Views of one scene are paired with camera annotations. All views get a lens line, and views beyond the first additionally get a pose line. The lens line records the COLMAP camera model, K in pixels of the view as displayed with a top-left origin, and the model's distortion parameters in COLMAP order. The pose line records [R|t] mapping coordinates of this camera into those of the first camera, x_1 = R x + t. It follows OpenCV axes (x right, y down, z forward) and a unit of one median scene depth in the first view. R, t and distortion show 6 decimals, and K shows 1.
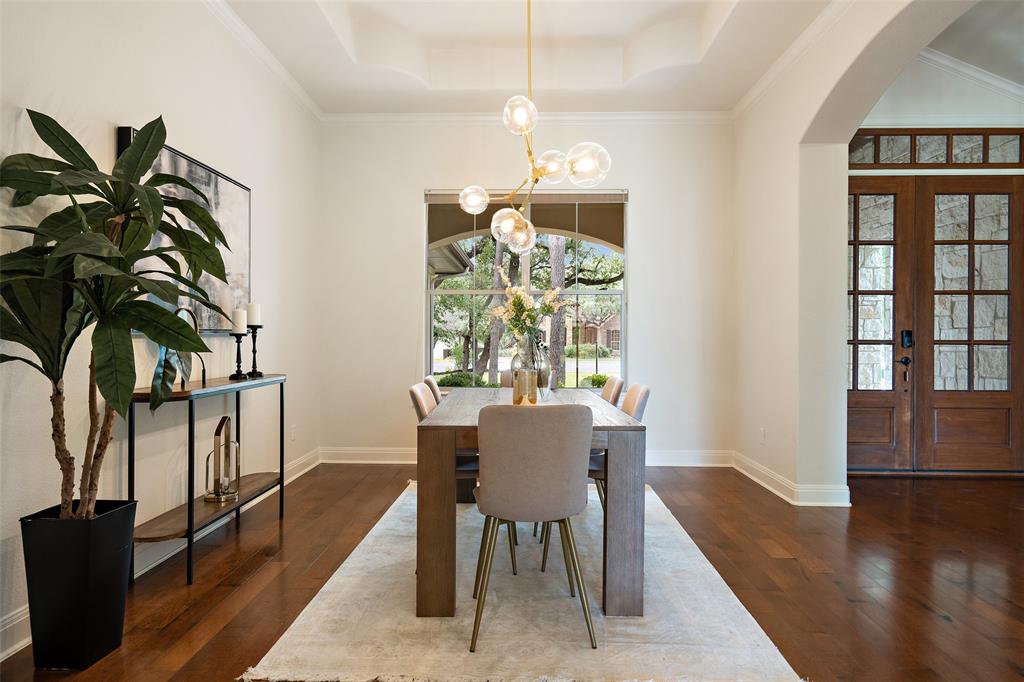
lens RADIAL K [[639.0, 0, 508.3], [0, 639.0, 333.4], [0, 0, 1]] dist [-0.001231, 0.000065]
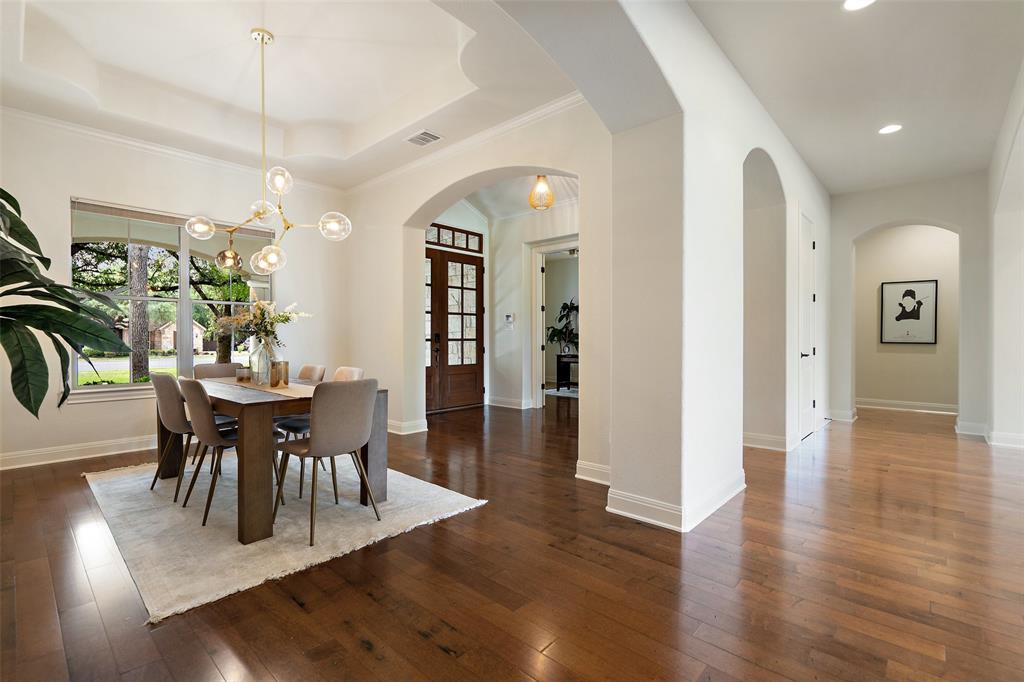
lens RADIAL K [[467.5, 0, 512.2], [0, 467.5, 338.1], [0, 0, 1]] dist [-0.021706, 0.000365]
pose [[0.647169, -0.004933, 0.762331, -0.316064], [-0.001023, 0.999973, 0.007339, -0.001440], [-0.762346, -0.005529, 0.647146, -0.038328]]
